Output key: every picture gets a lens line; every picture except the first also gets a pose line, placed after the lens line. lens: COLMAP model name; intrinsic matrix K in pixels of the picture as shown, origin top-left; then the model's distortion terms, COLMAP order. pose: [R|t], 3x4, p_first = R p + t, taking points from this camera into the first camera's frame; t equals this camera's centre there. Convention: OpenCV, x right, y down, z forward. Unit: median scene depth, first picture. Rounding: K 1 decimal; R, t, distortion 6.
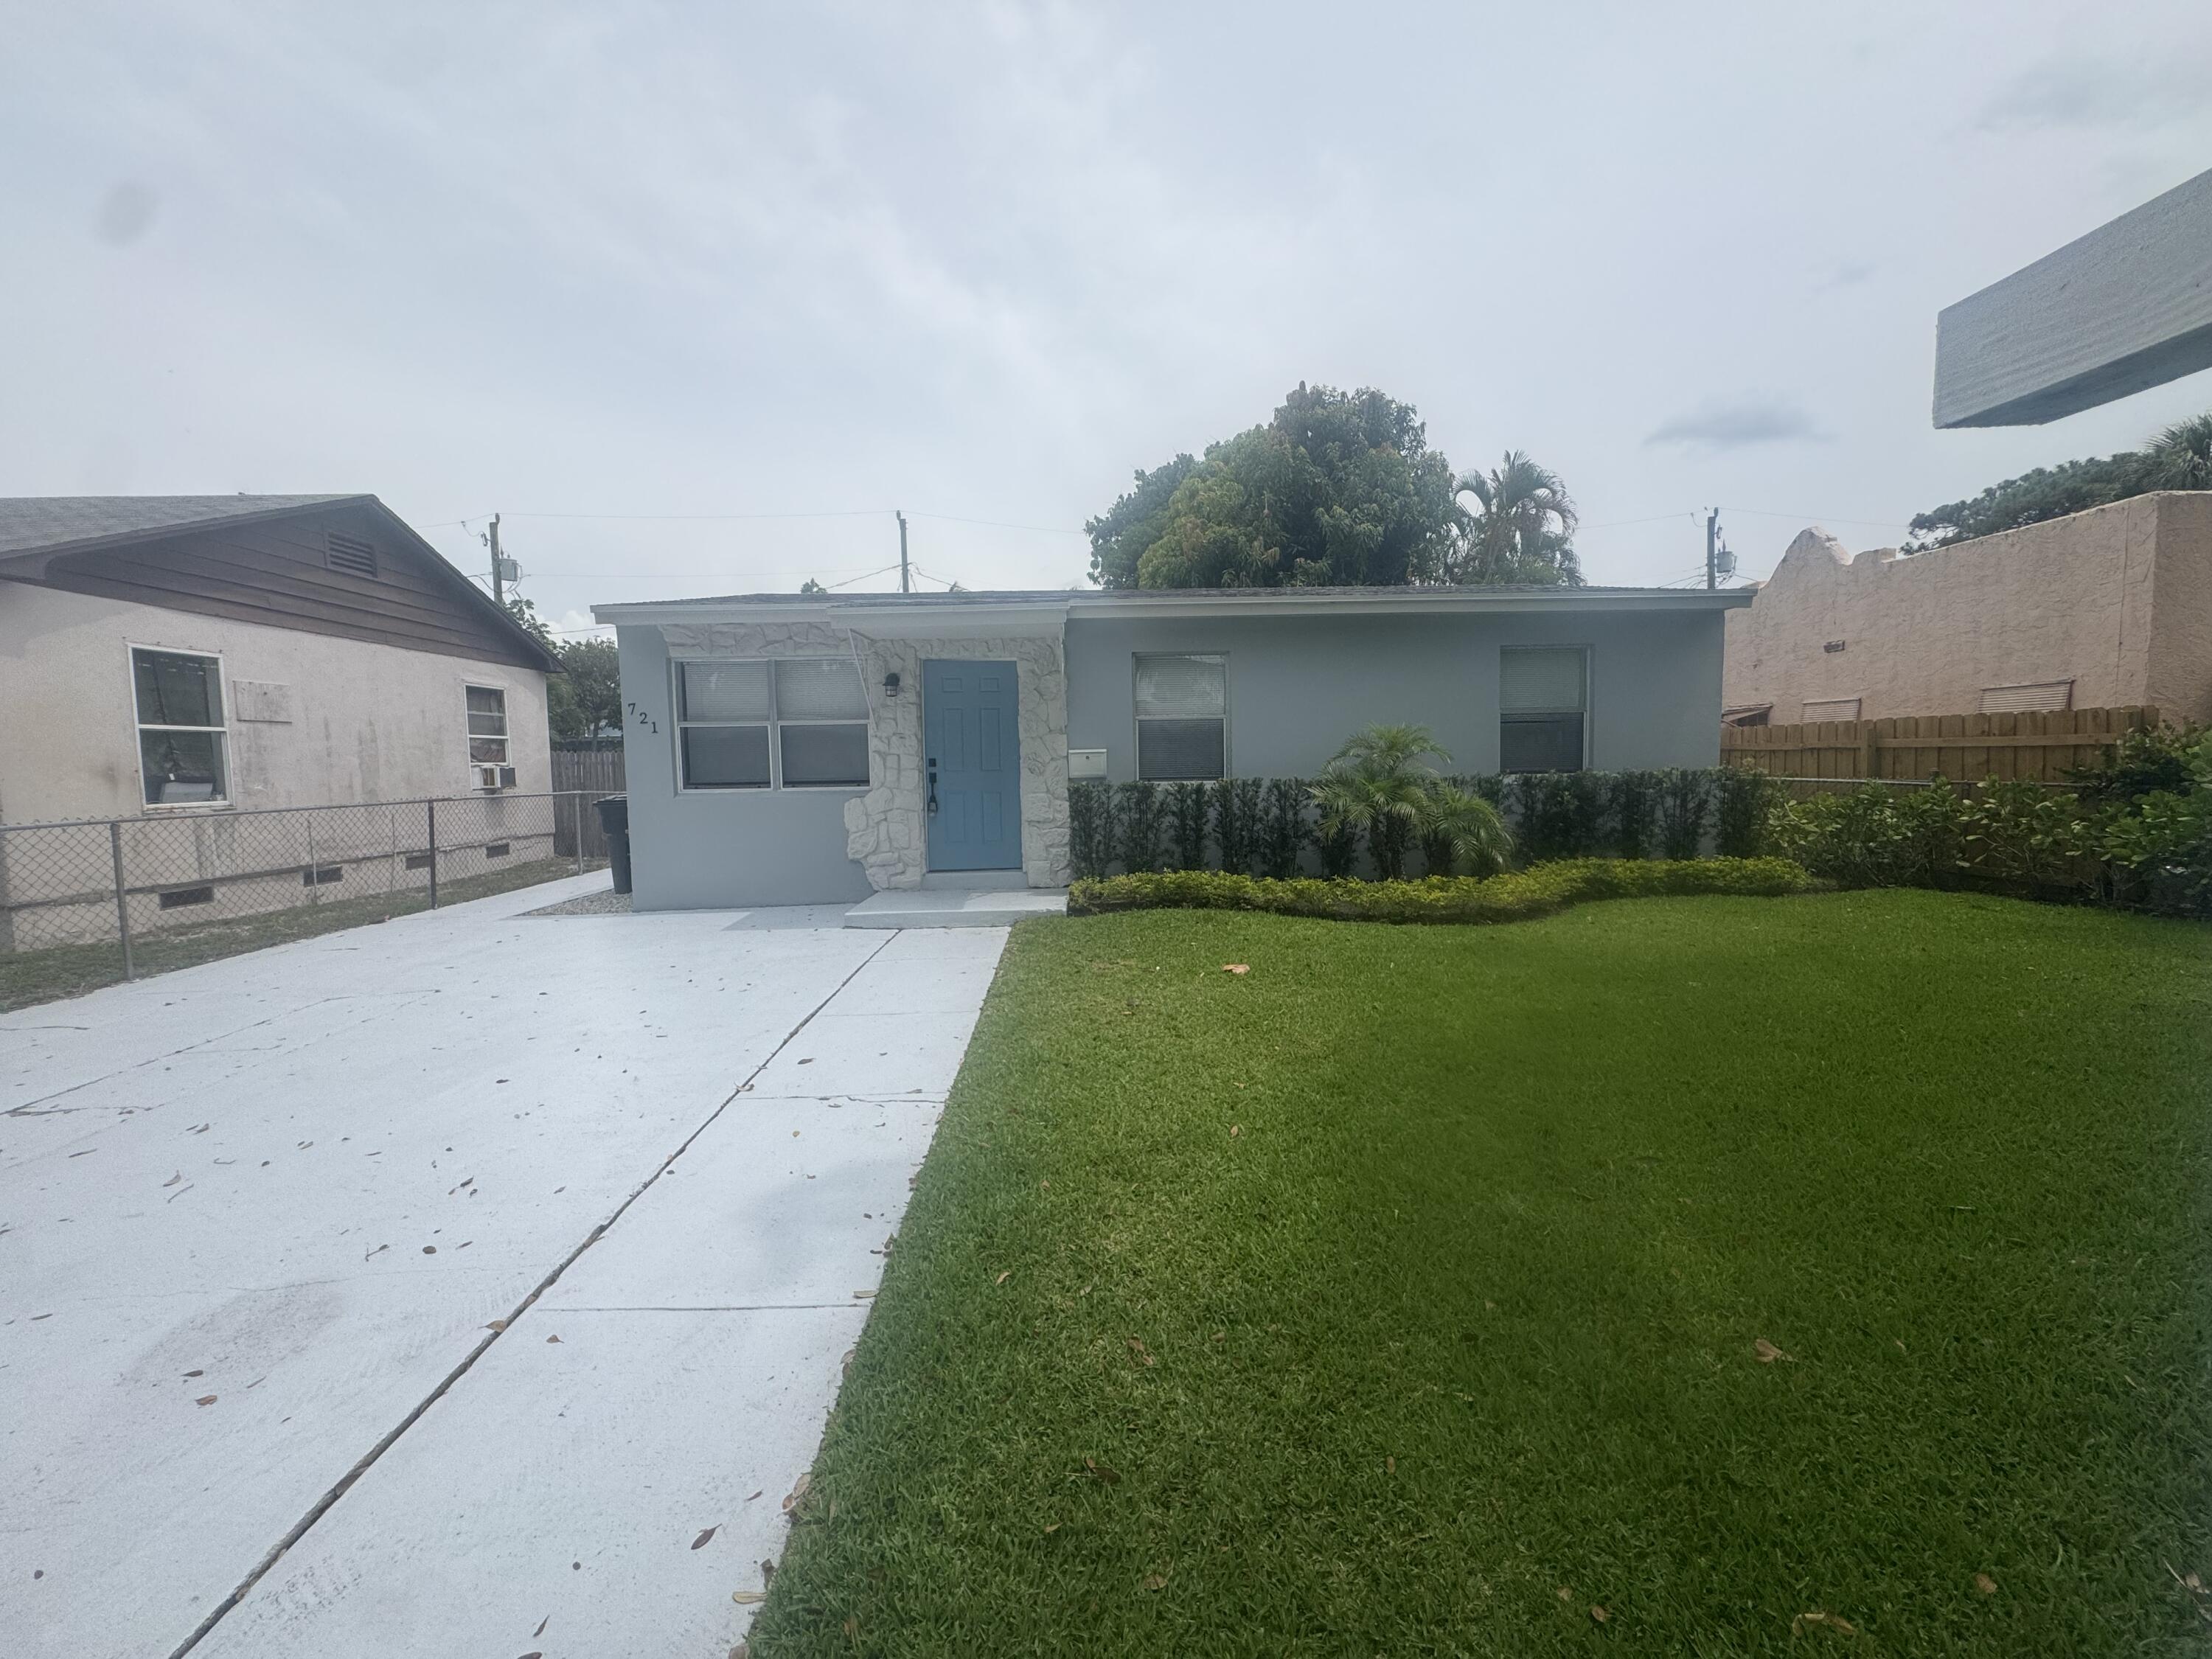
lens RADIAL K [[893.4, 0, 1104.0], [0, 893.4, 835.4], [0, 0, 1]] dist [0.001128, 0.001445]
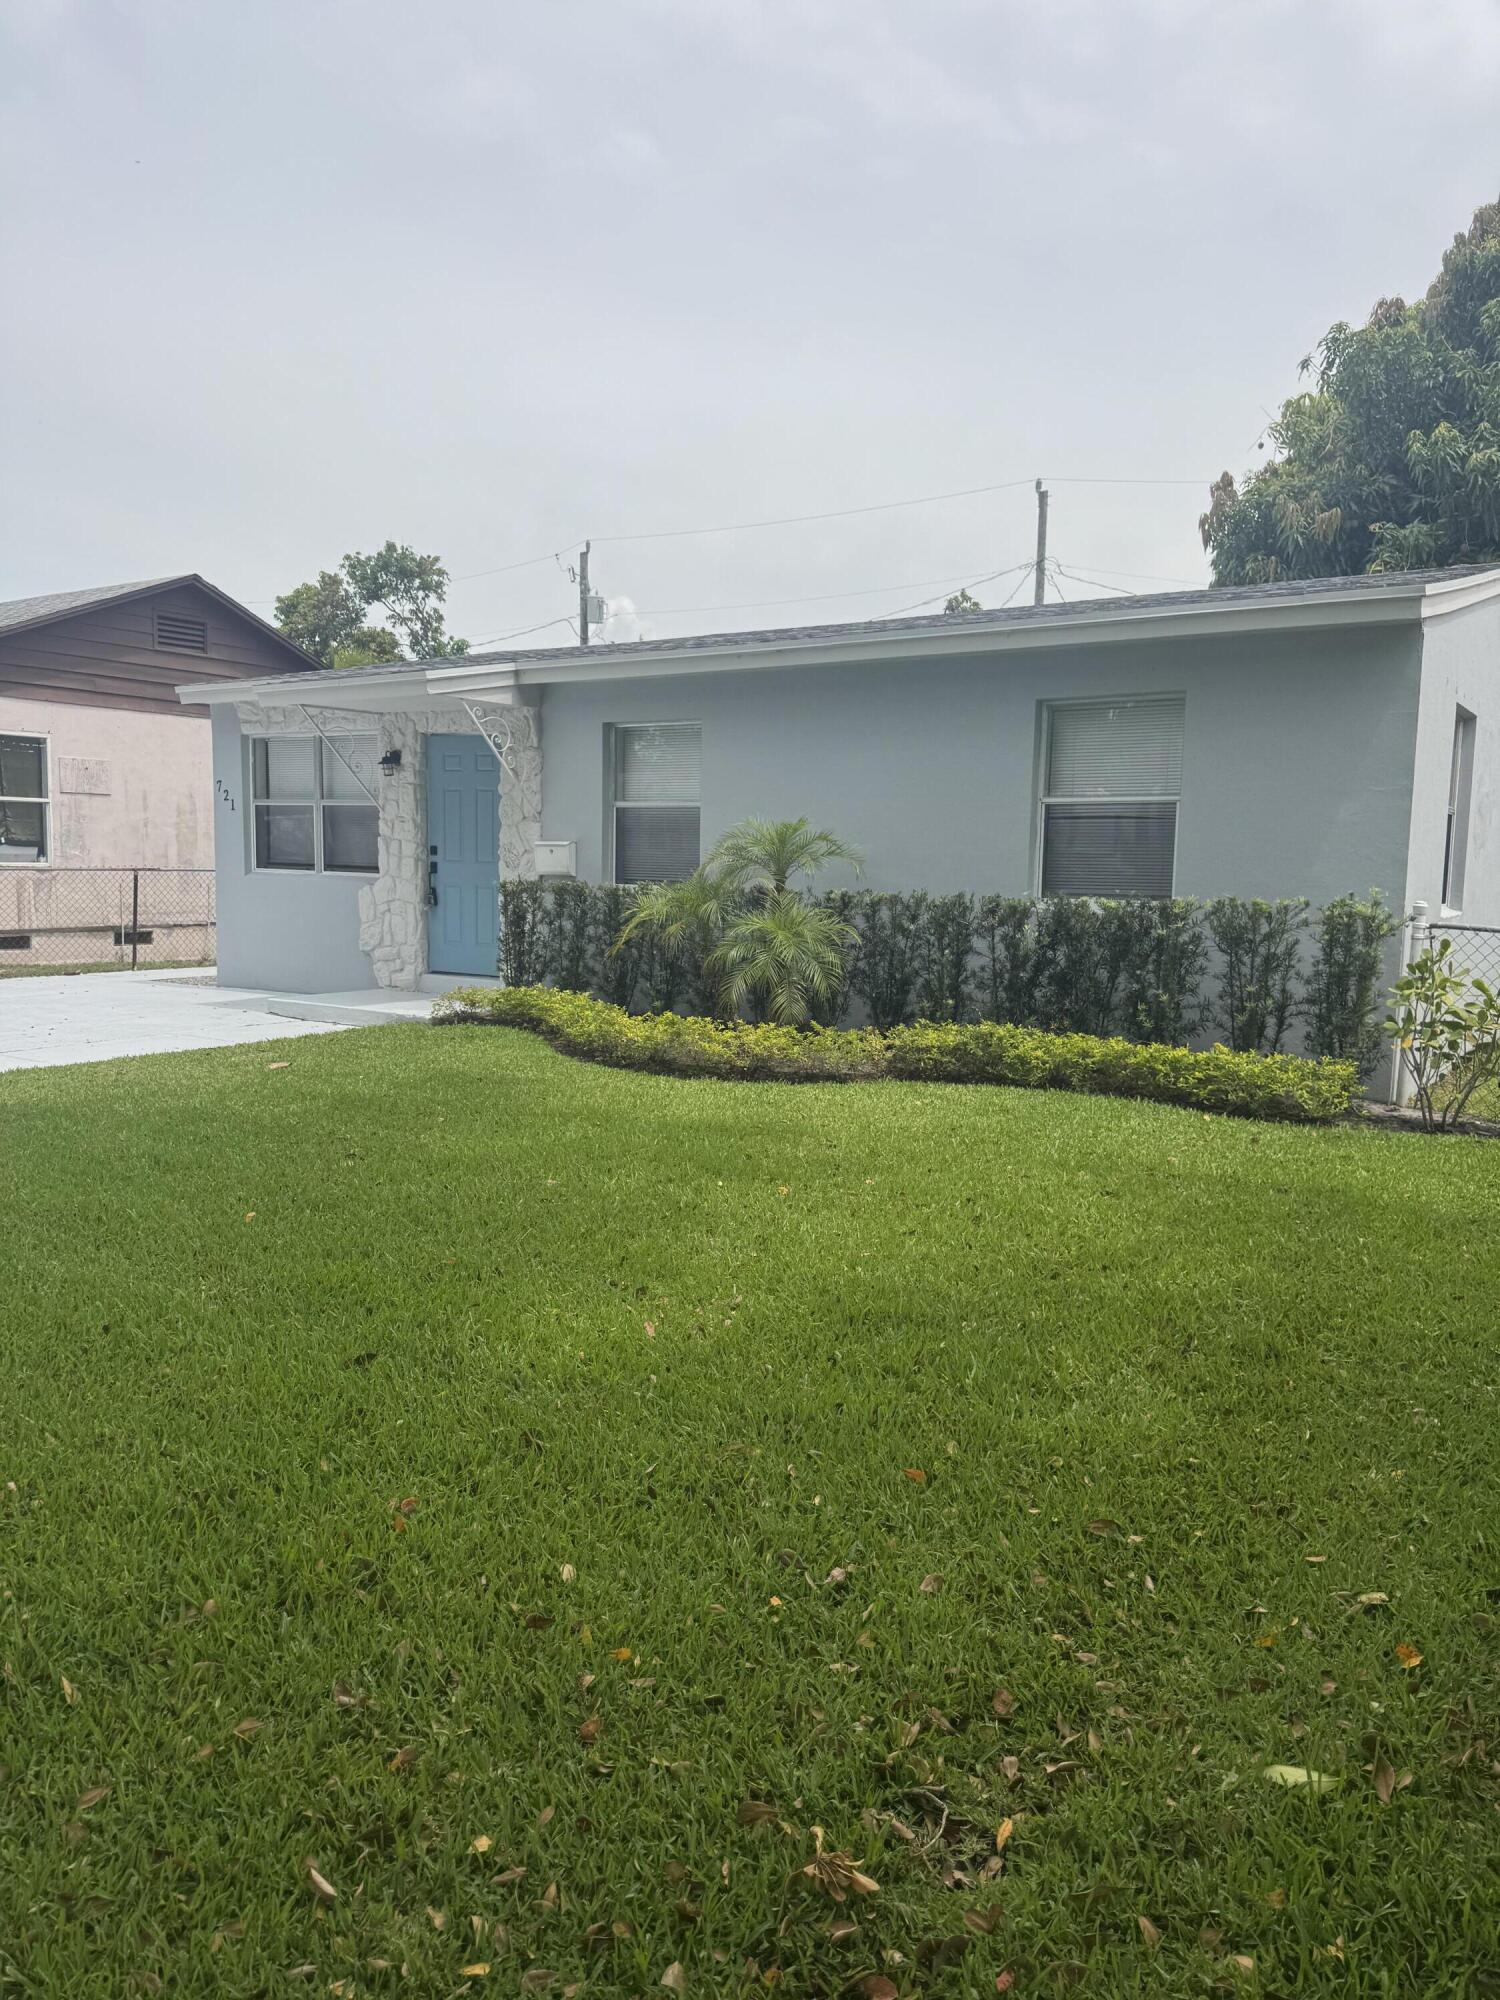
lens RADIAL K [[1418.0, 0, 752.8], [0, 1418.0, 1042.3], [0, 0, 1]] dist [0.065131, -0.070289]
pose [[0.811748, 0.110093, -0.573537, 0.859430], [-0.084658, 0.993880, 0.070961, -0.017711], [0.577839, -0.009048, 0.816101, 0.017568]]
